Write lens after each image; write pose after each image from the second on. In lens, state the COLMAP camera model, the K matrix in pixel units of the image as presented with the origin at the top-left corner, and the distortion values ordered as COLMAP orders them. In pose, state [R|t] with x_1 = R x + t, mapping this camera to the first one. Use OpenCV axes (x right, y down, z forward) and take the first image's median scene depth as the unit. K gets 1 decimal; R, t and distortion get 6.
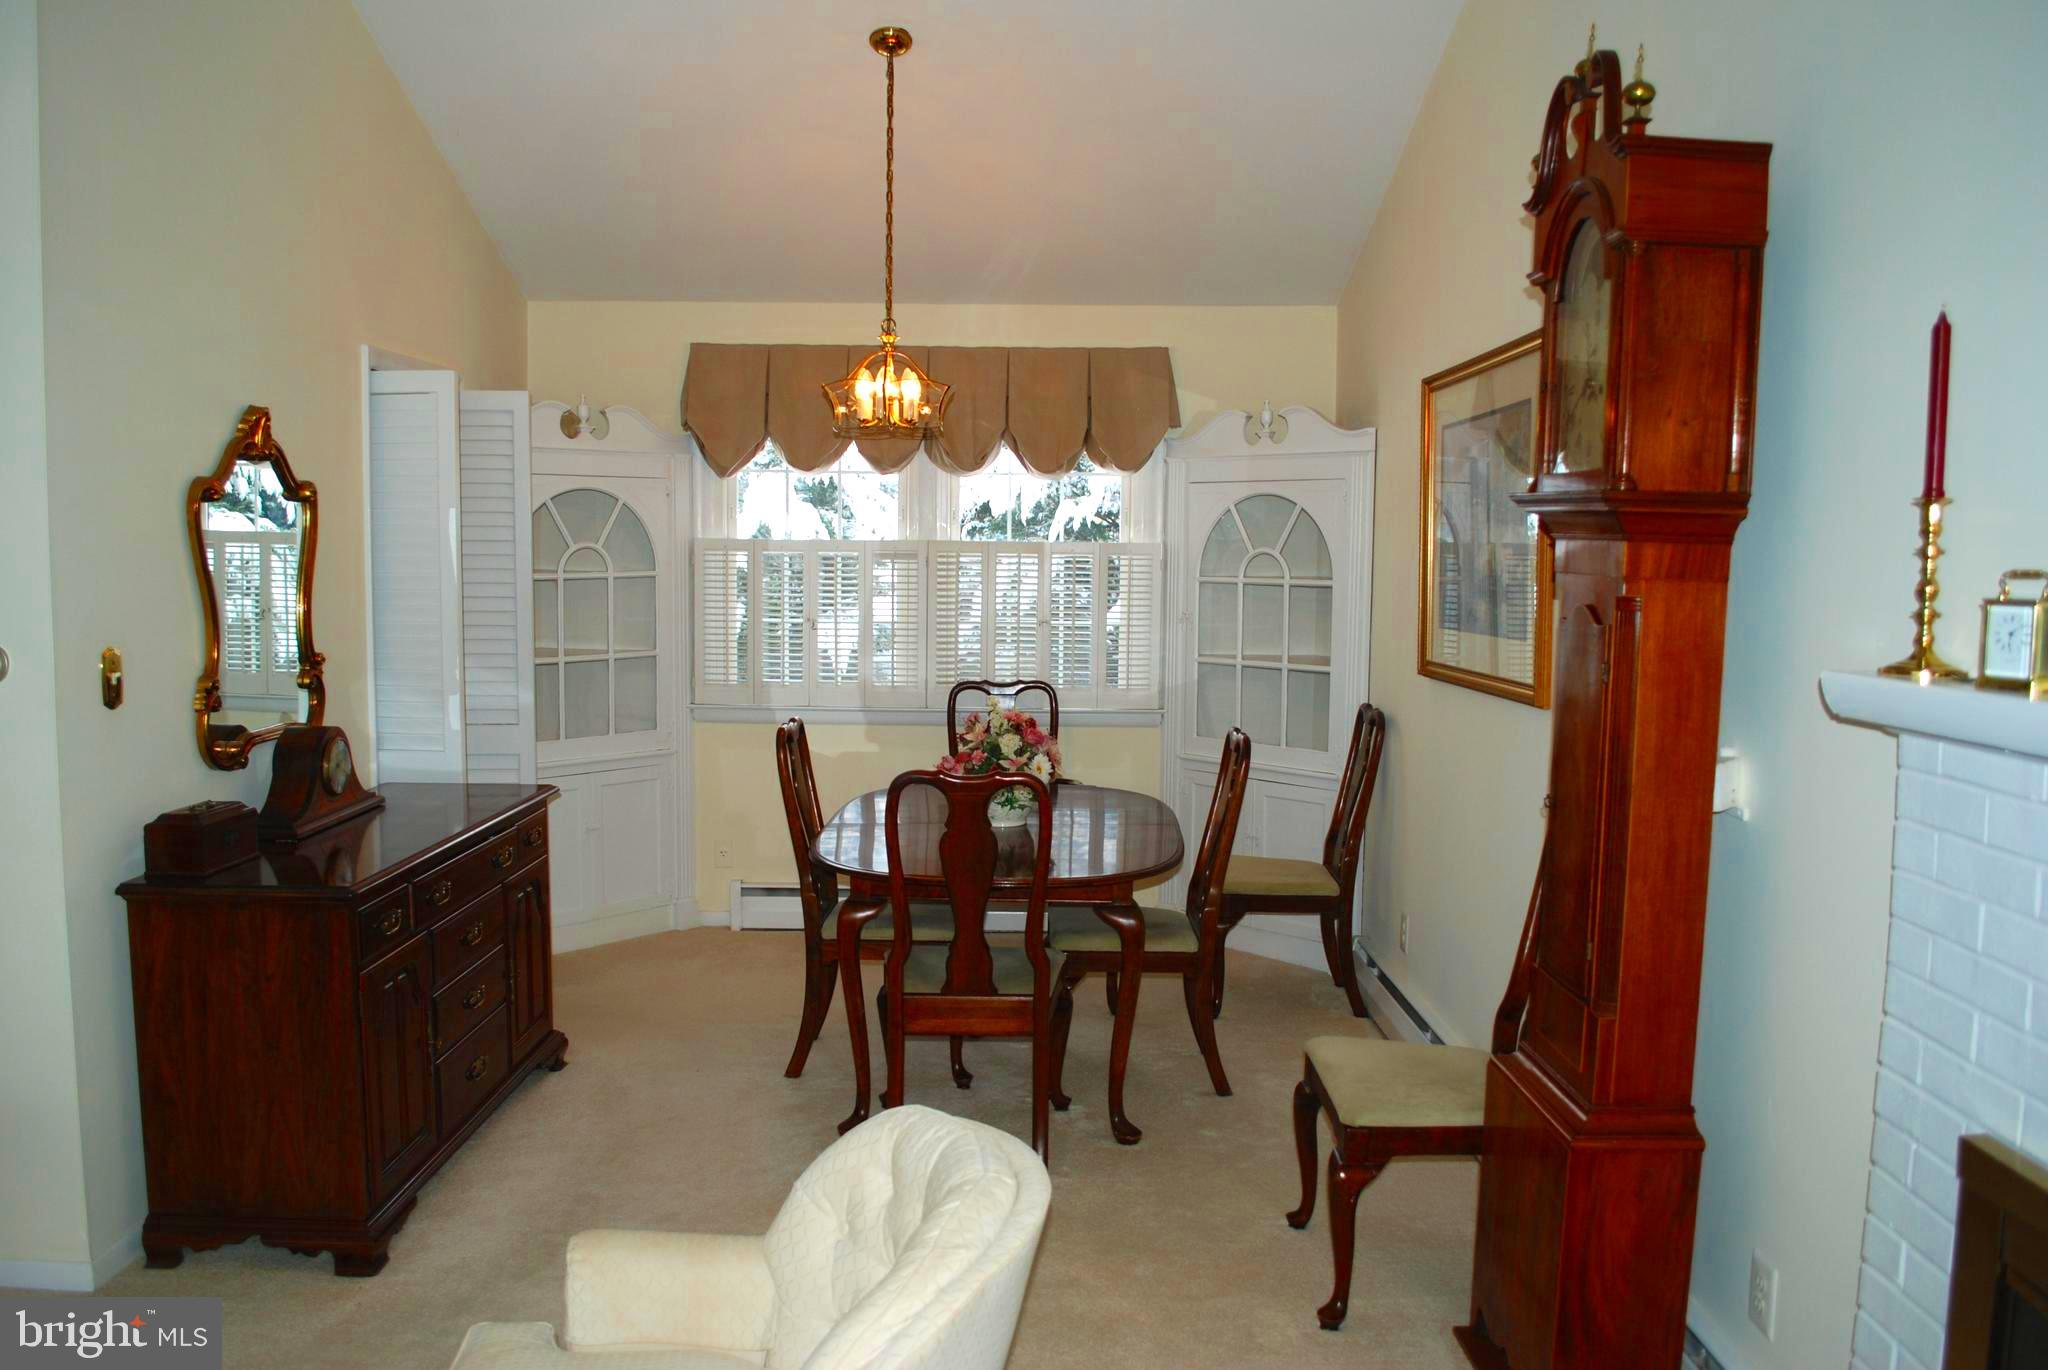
lens RADIAL K [[1614.8, 0, 1022.8], [0, 1614.8, 666.8], [0, 0, 1]] dist [-0.000584, 0.001702]
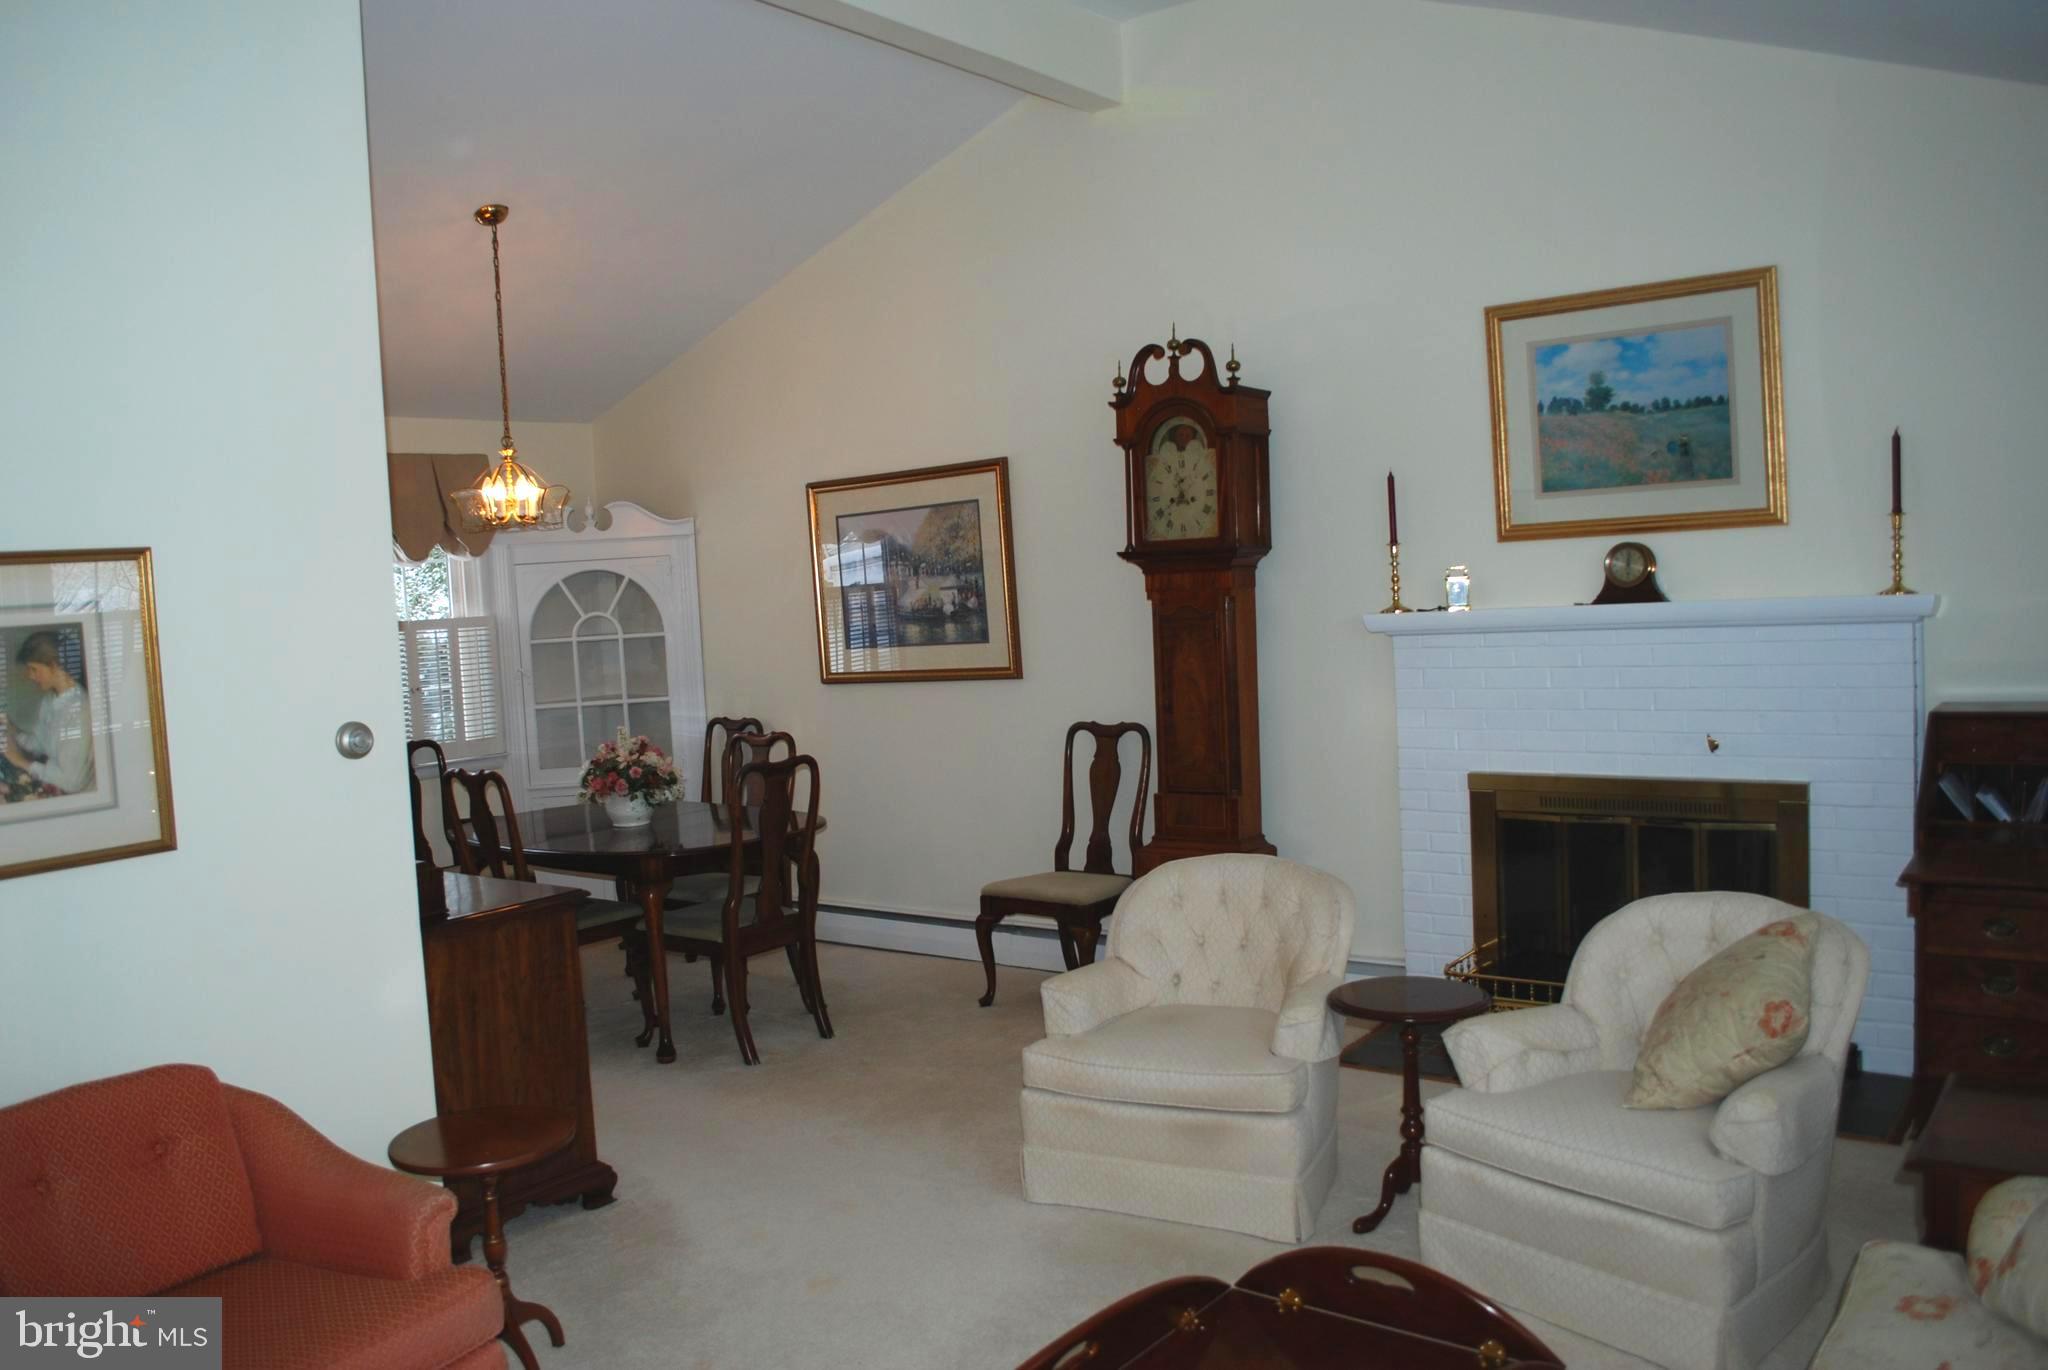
lens RADIAL K [[1619.8, 0, 996.4], [0, 1619.8, 684.1], [0, 0, 1]] dist [-0.079911, 0.009341]
pose [[0.614478, -0.094786, 0.783219, -1.145556], [0.125254, 0.991886, 0.021771, -0.010386], [-0.778928, 0.084723, 0.621364, -0.053466]]
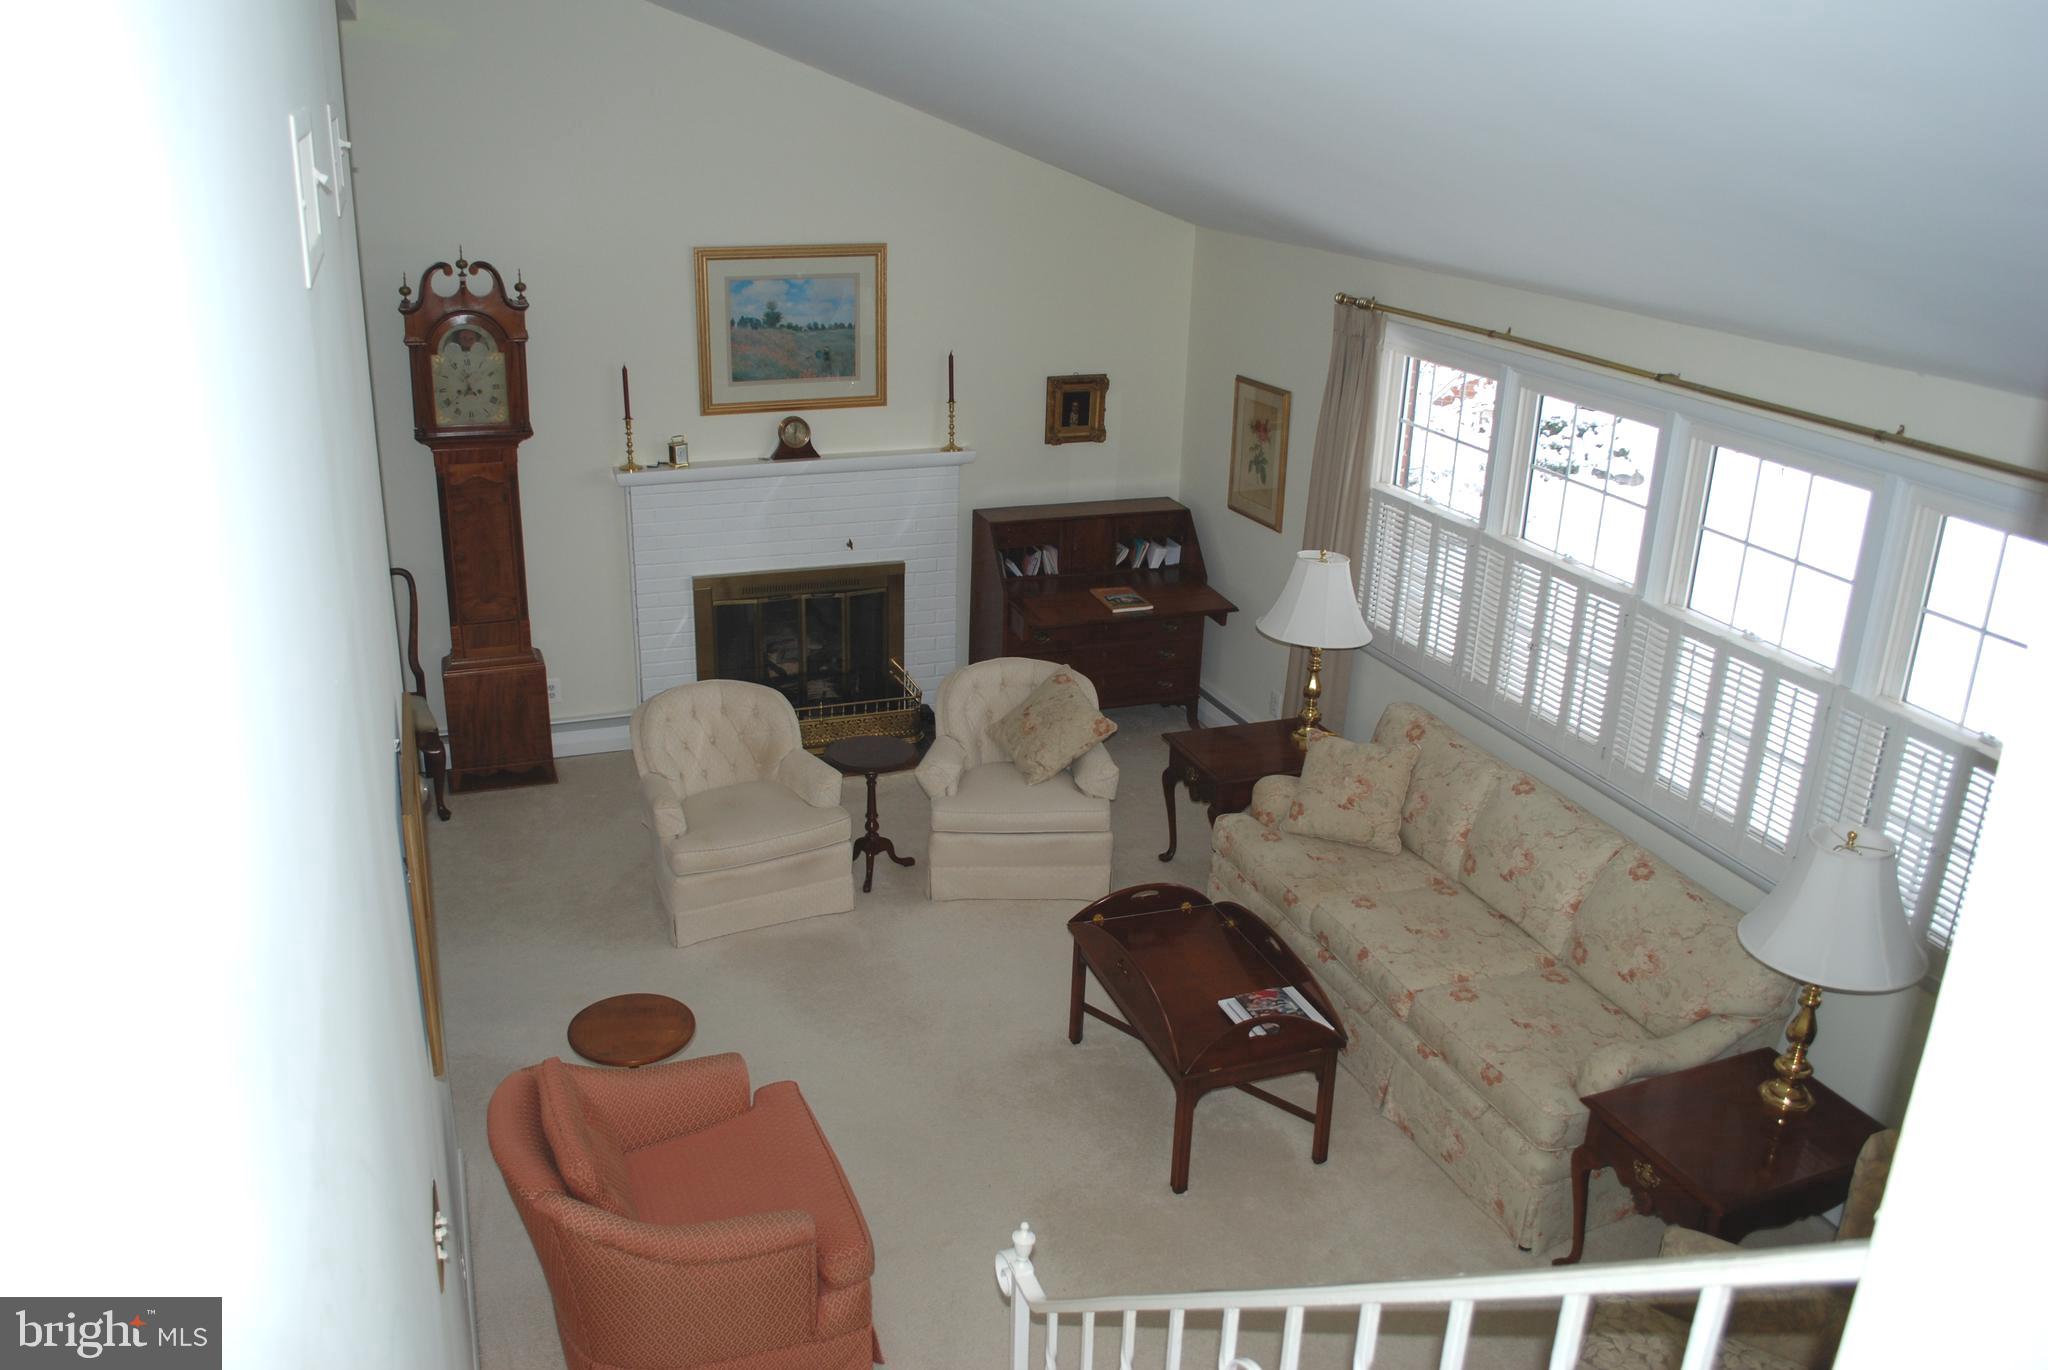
lens RADIAL K [[1619.8, 0, 996.4], [0, 1619.8, 684.1], [0, 0, 1]] dist [-0.079911, 0.009341]
pose [[-0.330446, -0.348078, 0.877295, -1.810421], [0.052700, 0.921256, 0.385370, -0.536343], [-0.942352, 0.173578, -0.286082, 0.825083]]
